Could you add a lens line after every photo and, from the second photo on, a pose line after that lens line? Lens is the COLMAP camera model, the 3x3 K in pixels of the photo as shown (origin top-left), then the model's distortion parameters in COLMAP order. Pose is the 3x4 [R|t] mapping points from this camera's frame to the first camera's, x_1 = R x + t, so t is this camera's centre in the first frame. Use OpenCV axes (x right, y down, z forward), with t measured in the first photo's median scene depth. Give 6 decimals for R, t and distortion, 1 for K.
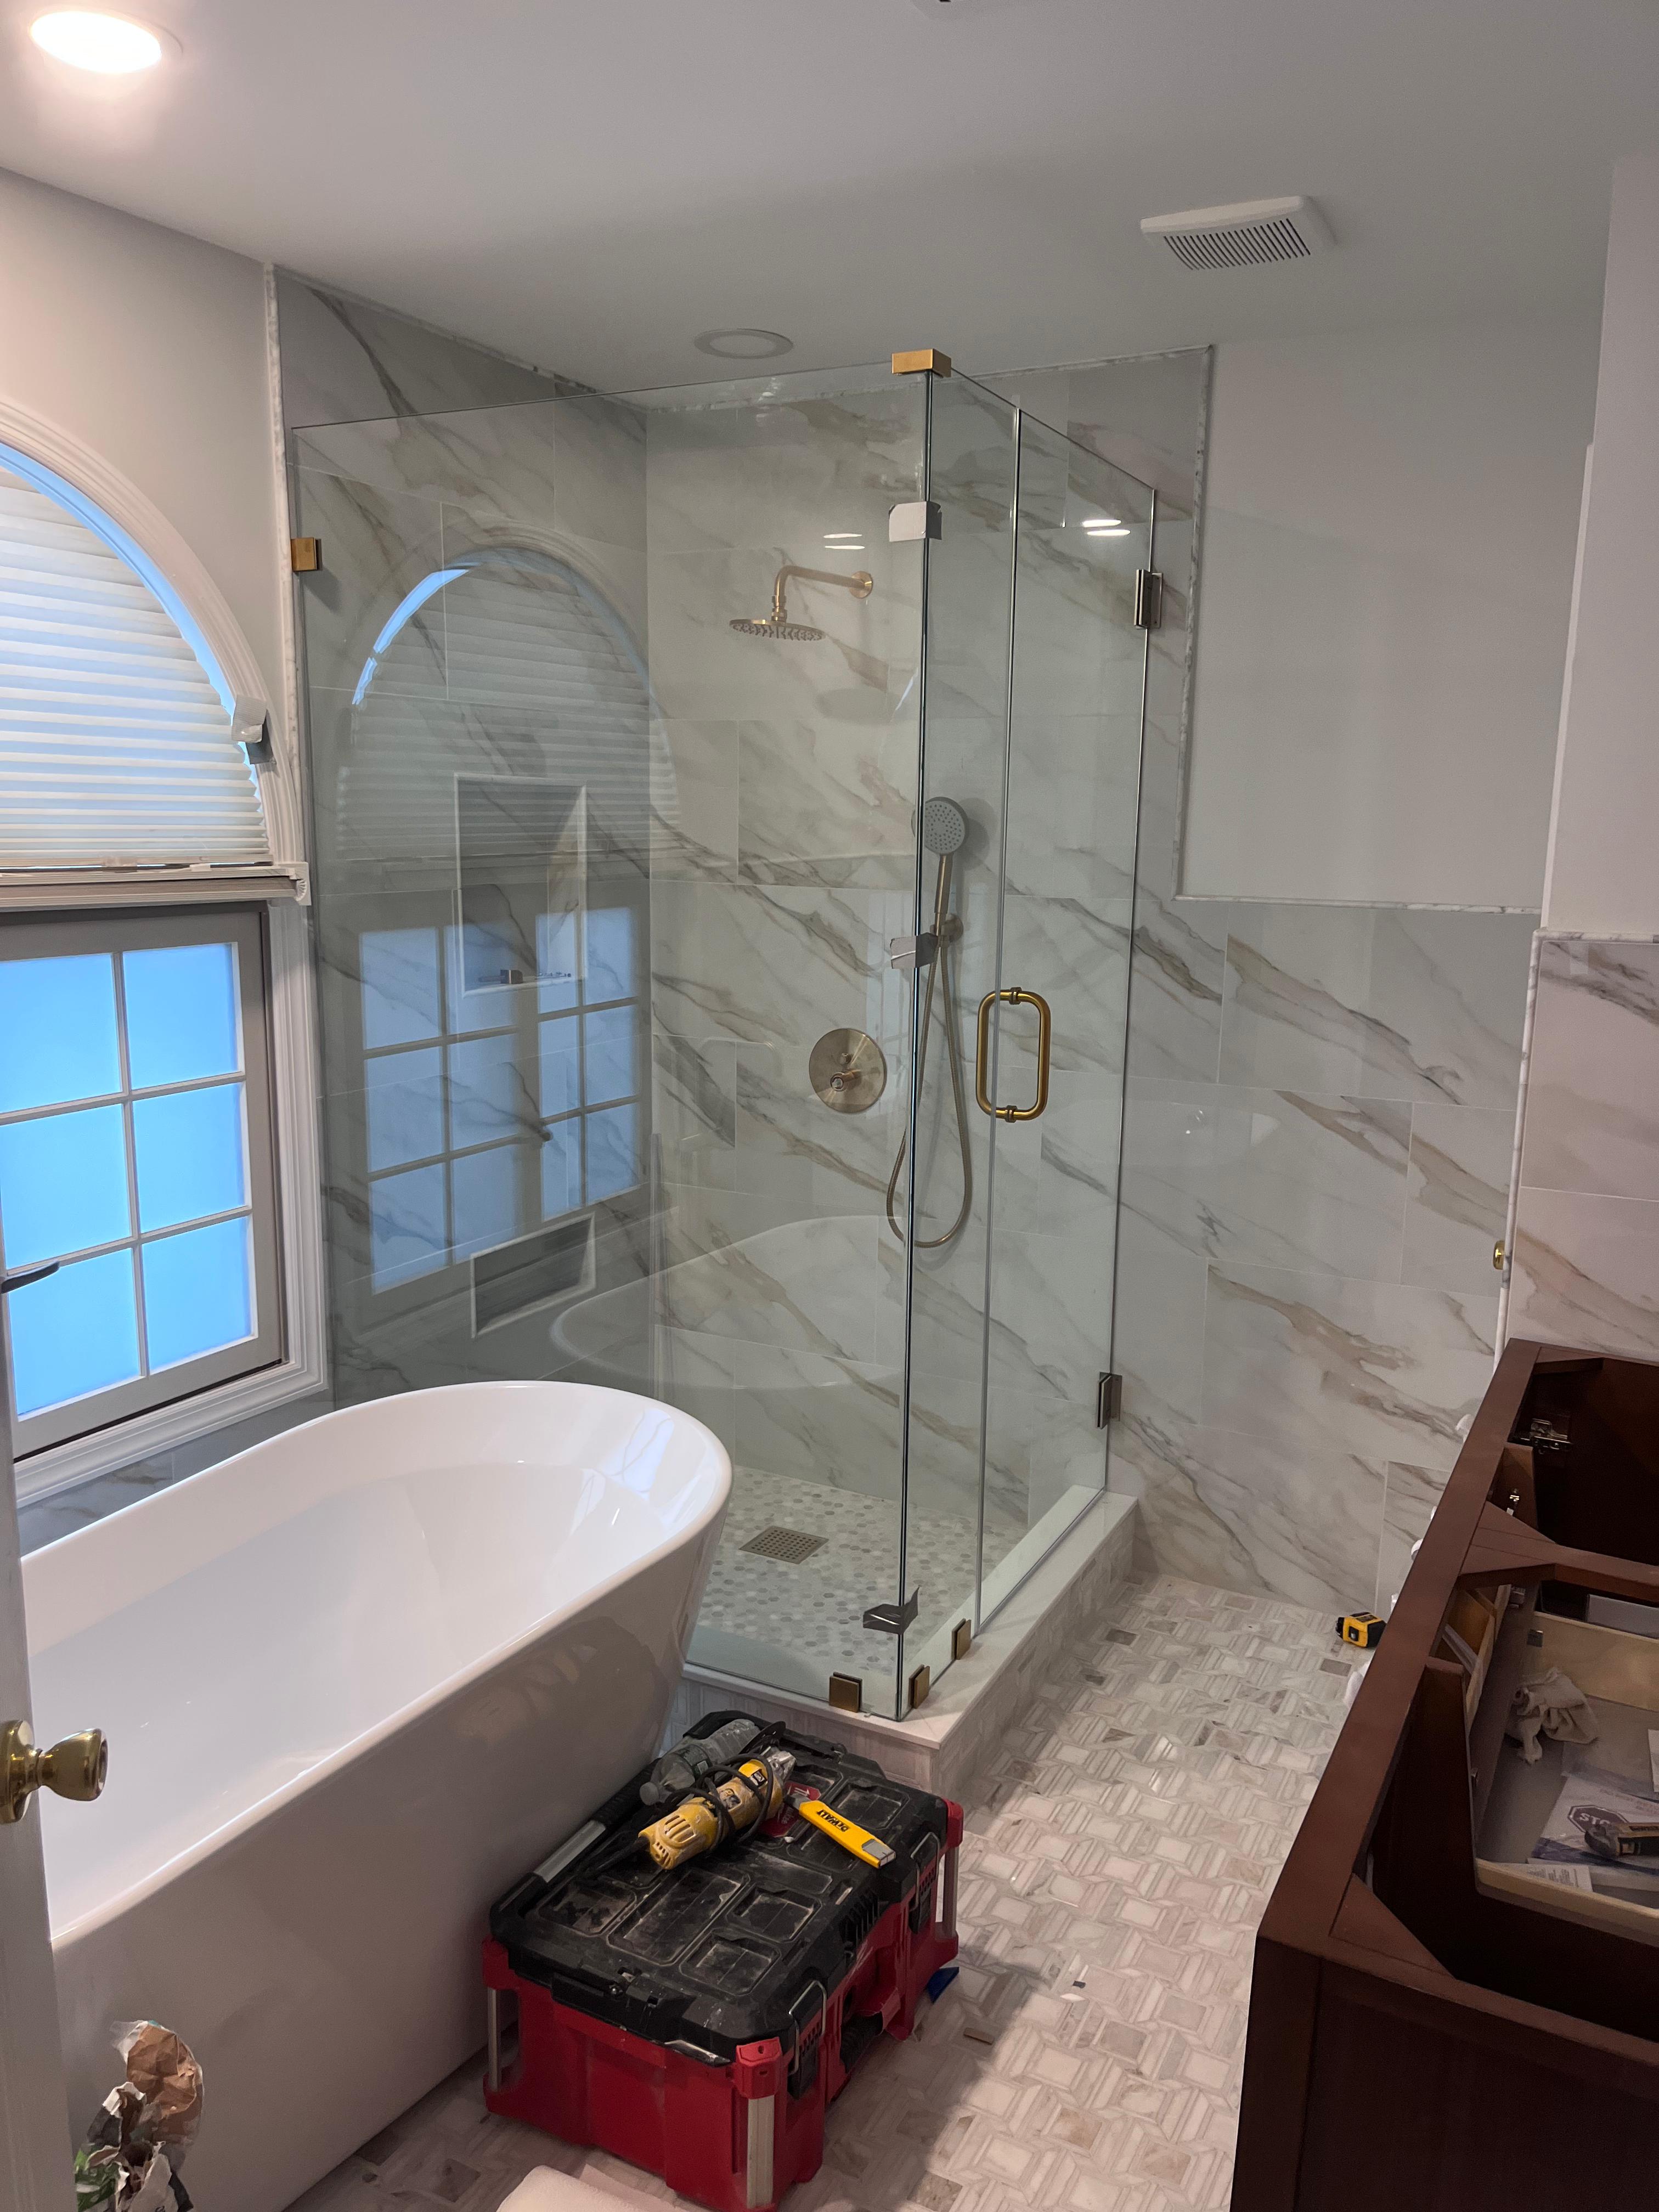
lens RADIAL K [[1671.4, 0, 832.0], [0, 1671.4, 1118.7], [0, 0, 1]] dist [0.078392, -0.113780]
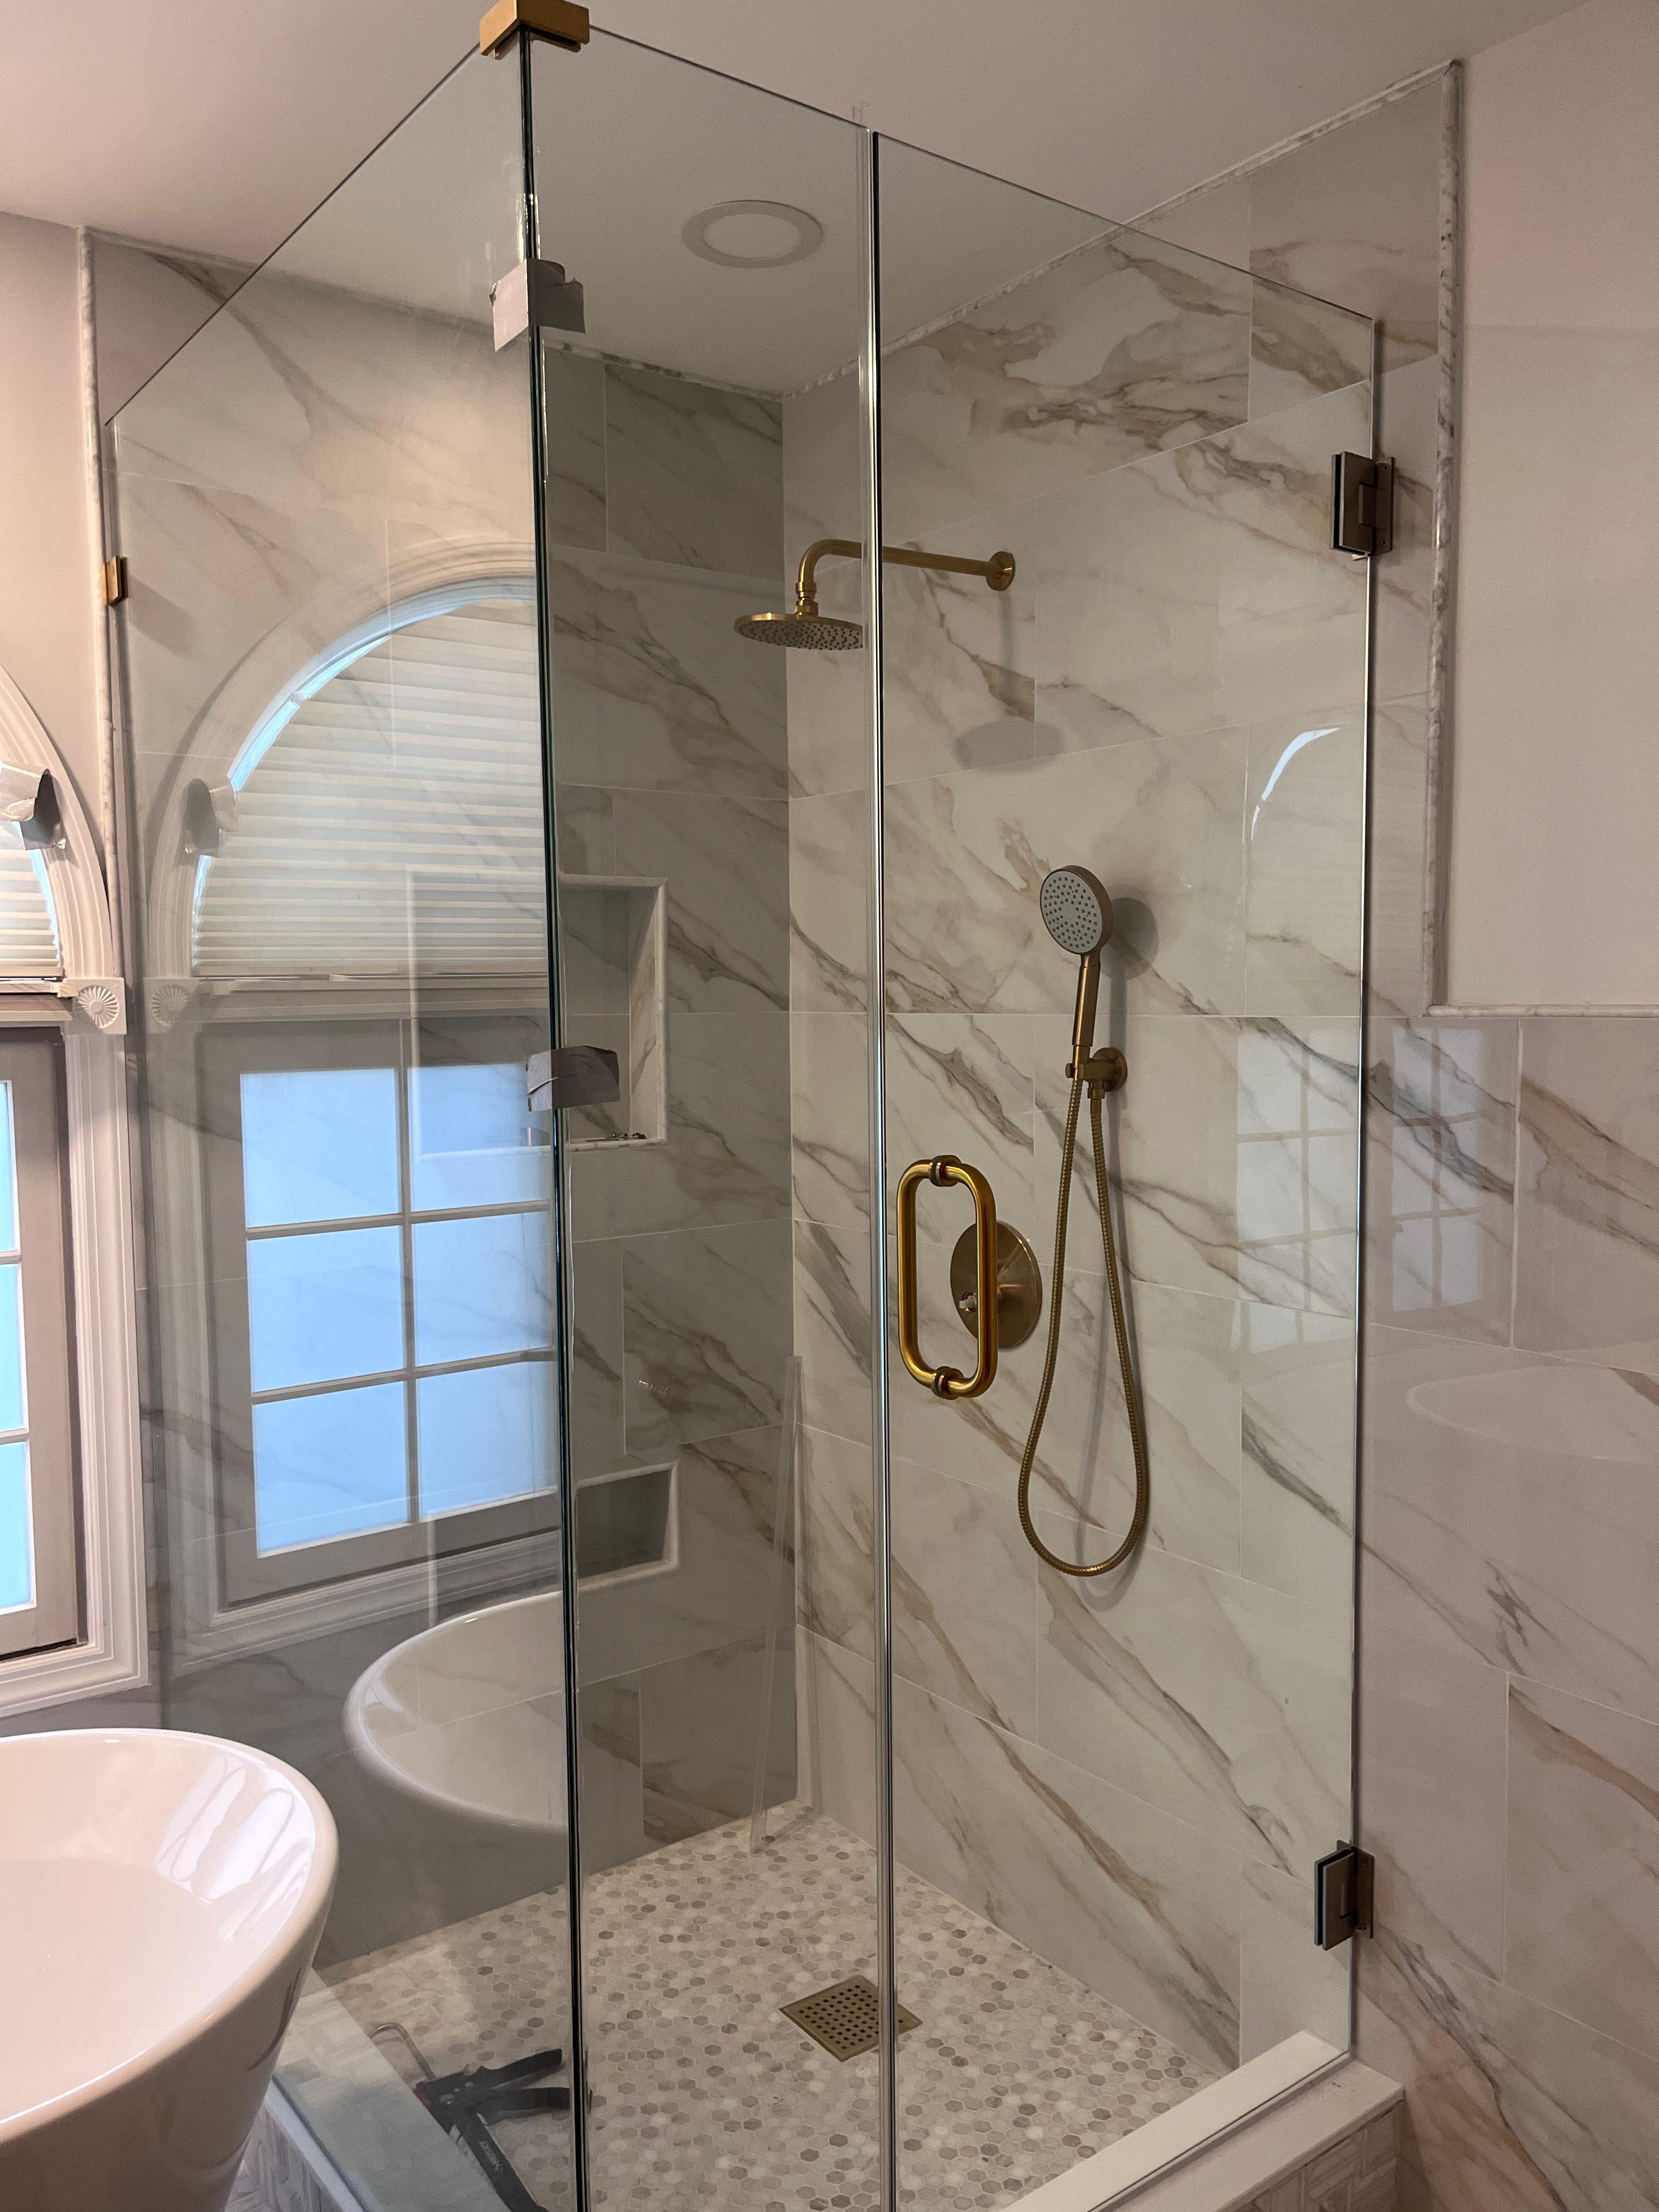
lens RADIAL K [[1671.4, 0, 832.0], [0, 1671.4, 1118.7], [0, 0, 1]] dist [0.078392, -0.113780]
pose [[0.896572, 0.008014, -0.442825, 0.270726], [-0.055903, 0.993887, -0.095197, -0.029874], [0.439355, 0.110106, 0.891540, 0.404697]]
